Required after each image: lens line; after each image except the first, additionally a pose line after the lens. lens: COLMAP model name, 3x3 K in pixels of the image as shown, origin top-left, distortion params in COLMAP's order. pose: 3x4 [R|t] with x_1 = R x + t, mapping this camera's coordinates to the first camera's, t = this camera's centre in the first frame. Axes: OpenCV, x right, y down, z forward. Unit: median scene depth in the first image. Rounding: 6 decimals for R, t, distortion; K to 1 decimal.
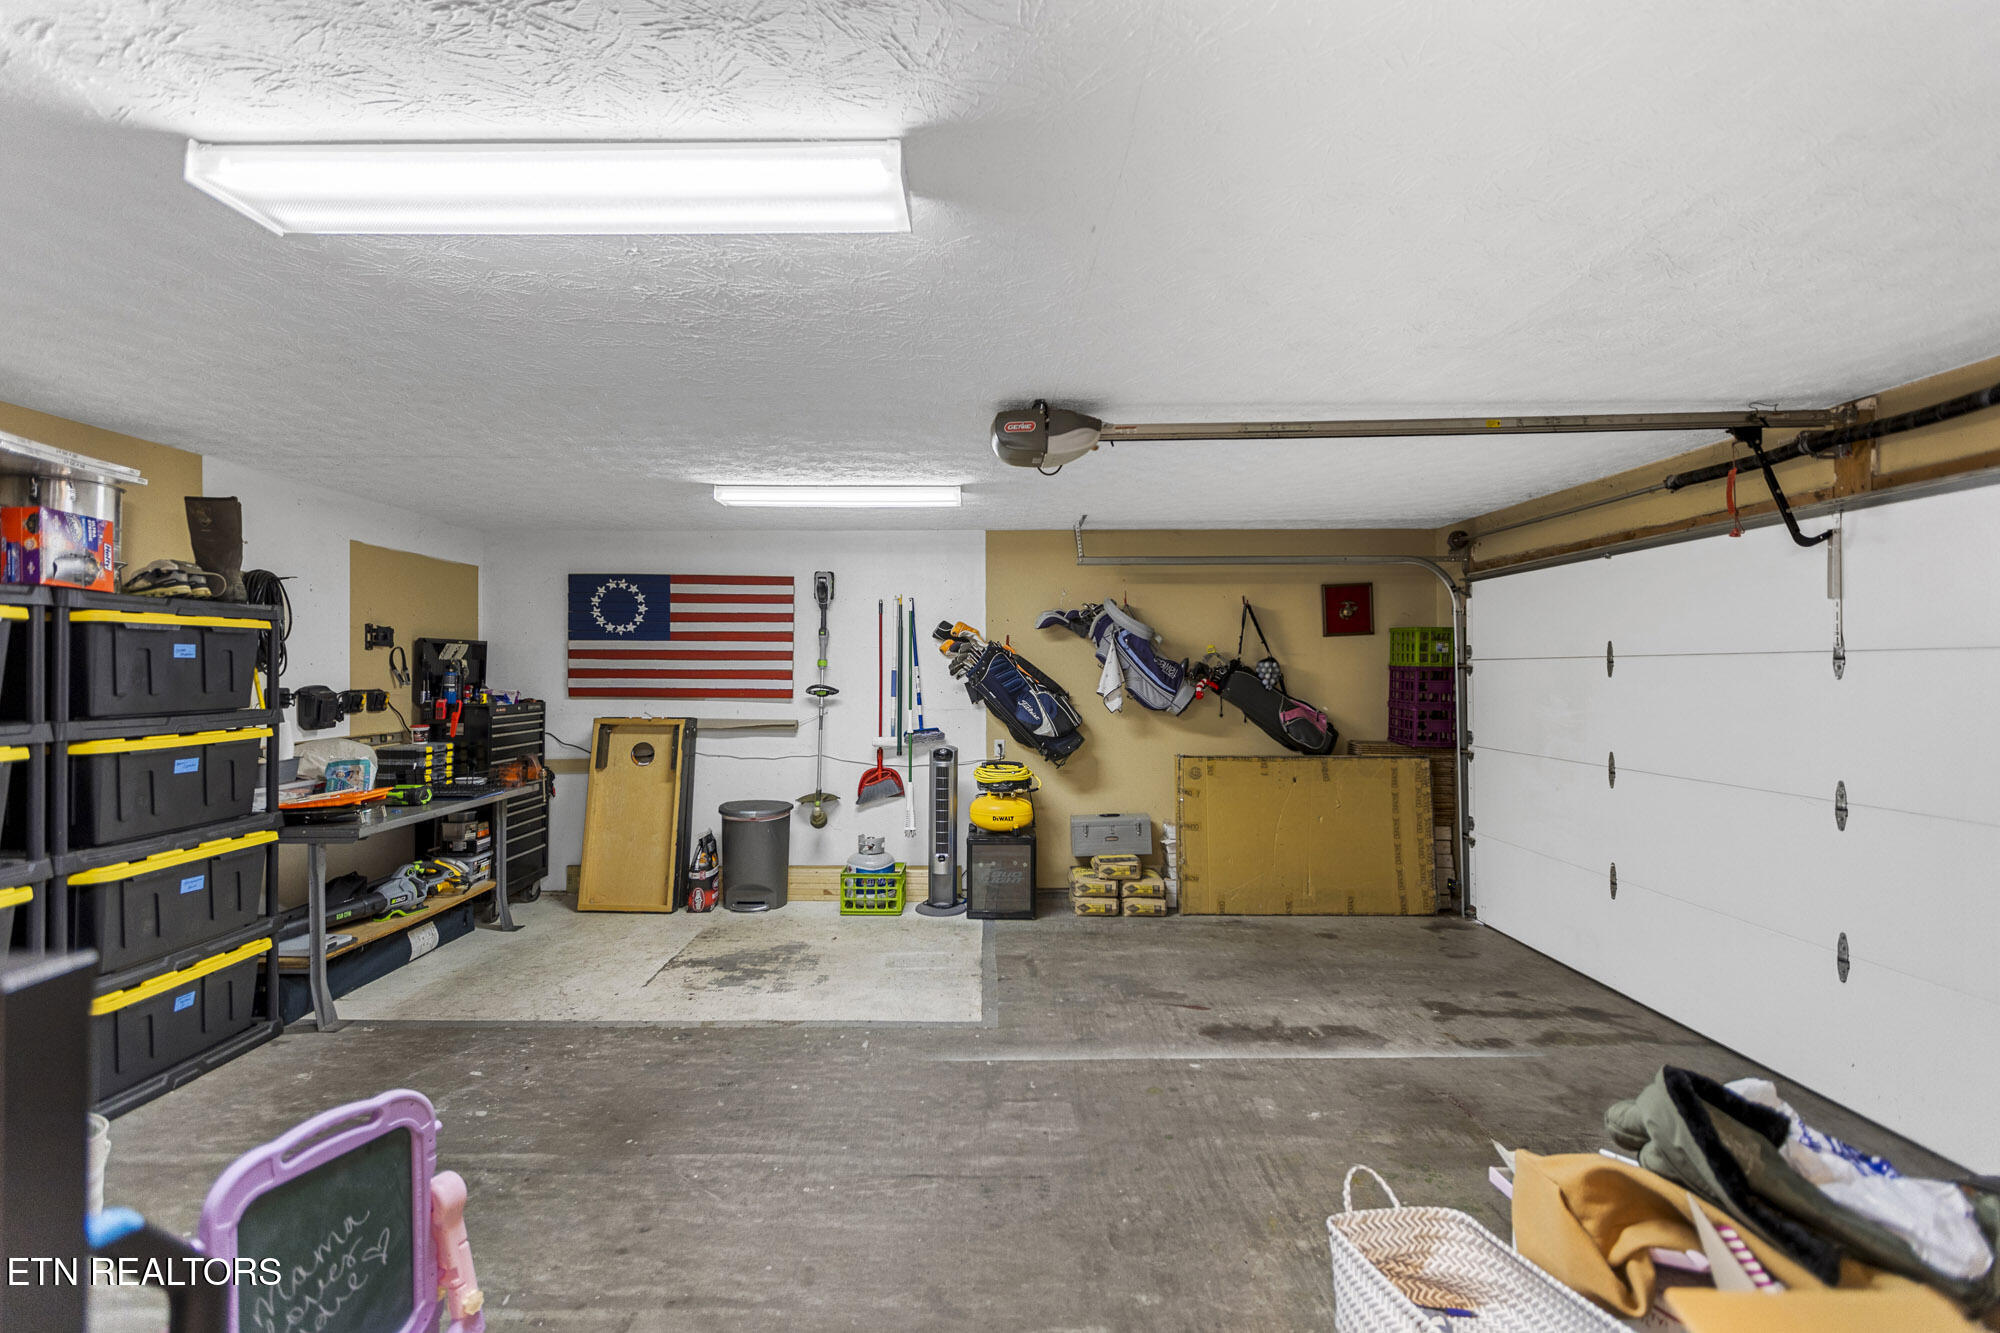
lens RADIAL K [[888.1, 0, 991.0], [0, 888.1, 669.5], [0, 0, 1]] dist [0.003736, -0.001378]
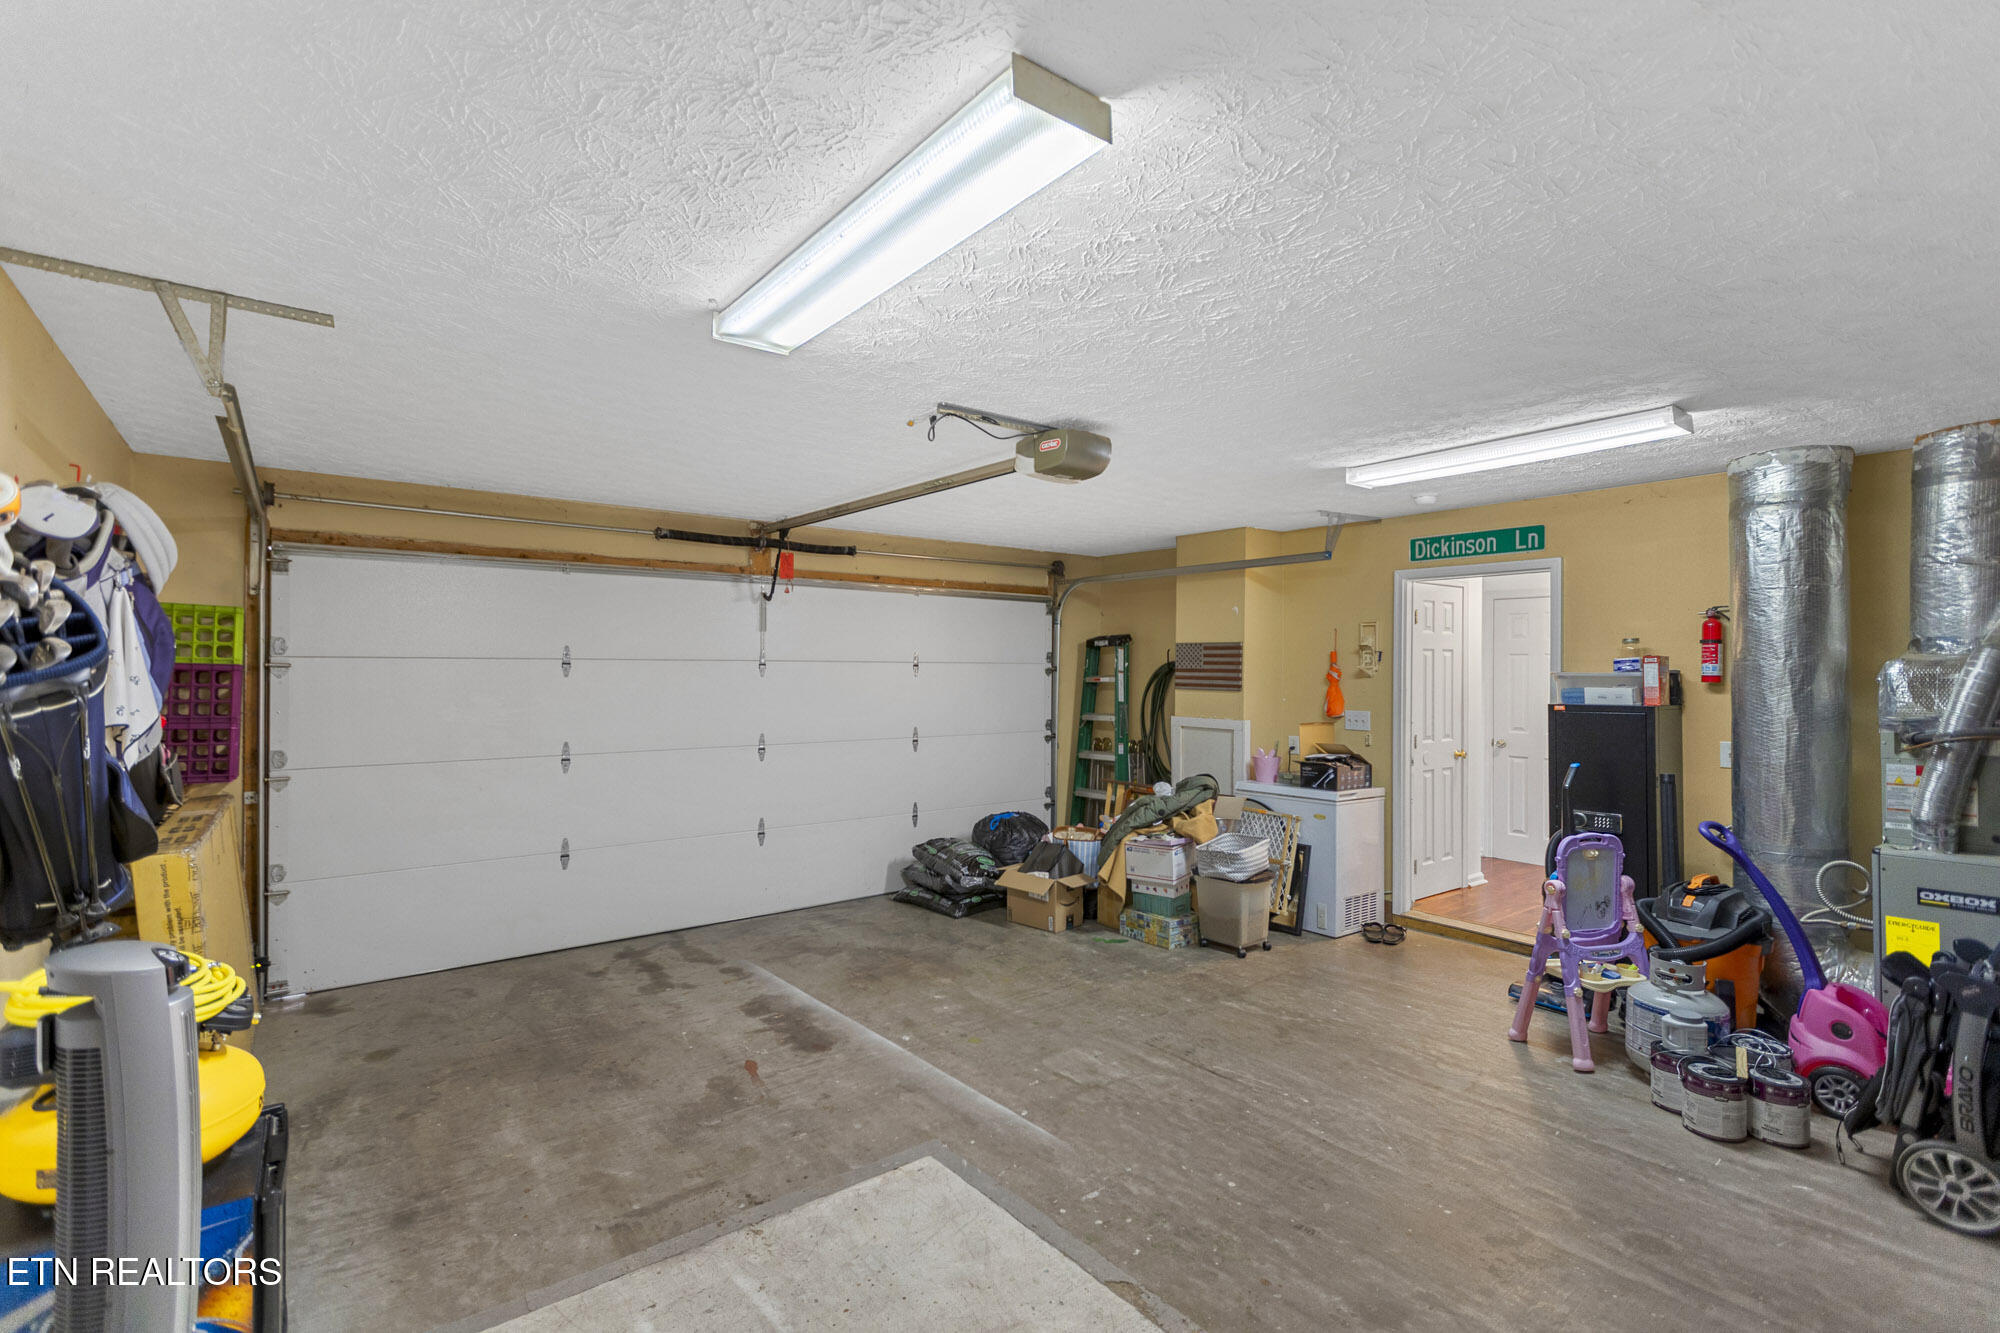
lens RADIAL K [[888.1, 0, 996.3], [0, 888.1, 671.3], [0, 0, 1]] dist [0.003736, -0.001378]
pose [[-0.602551, 0.001733, 0.798078, -0.624519], [-0.001997, 0.999991, -0.003679, 0.005057], [-0.798078, -0.003810, -0.602542, 1.404590]]
